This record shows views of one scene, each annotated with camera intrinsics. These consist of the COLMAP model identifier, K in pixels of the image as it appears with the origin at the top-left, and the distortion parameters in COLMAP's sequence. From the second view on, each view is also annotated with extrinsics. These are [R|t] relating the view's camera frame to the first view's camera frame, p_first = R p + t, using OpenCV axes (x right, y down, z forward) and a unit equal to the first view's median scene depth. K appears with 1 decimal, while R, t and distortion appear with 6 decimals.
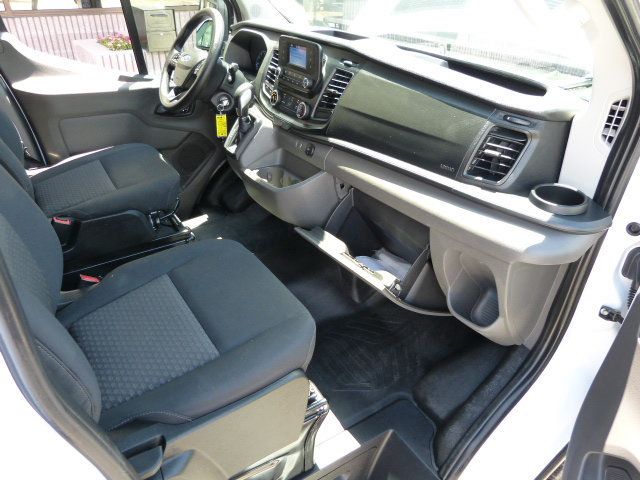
lens RADIAL K [[472.9, 0, 317.1], [0, 472.9, 236.6], [0, 0, 1]] dist [-0.034801, 0.024556]
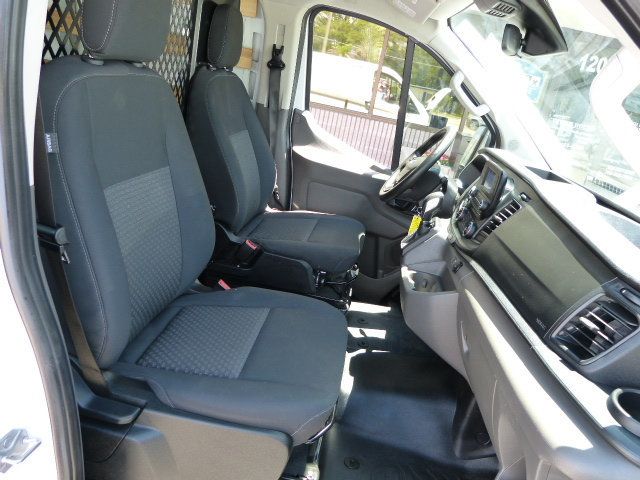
lens RADIAL K [[472.9, 0, 319.7], [0, 472.9, 241.7], [0, 0, 1]] dist [-0.034801, 0.024556]
pose [[0.754197, 0.343397, -0.559701, 0.306744], [-0.469537, 0.877885, -0.094086, -0.008227], [0.459044, 0.333760, 0.823336, 0.064523]]
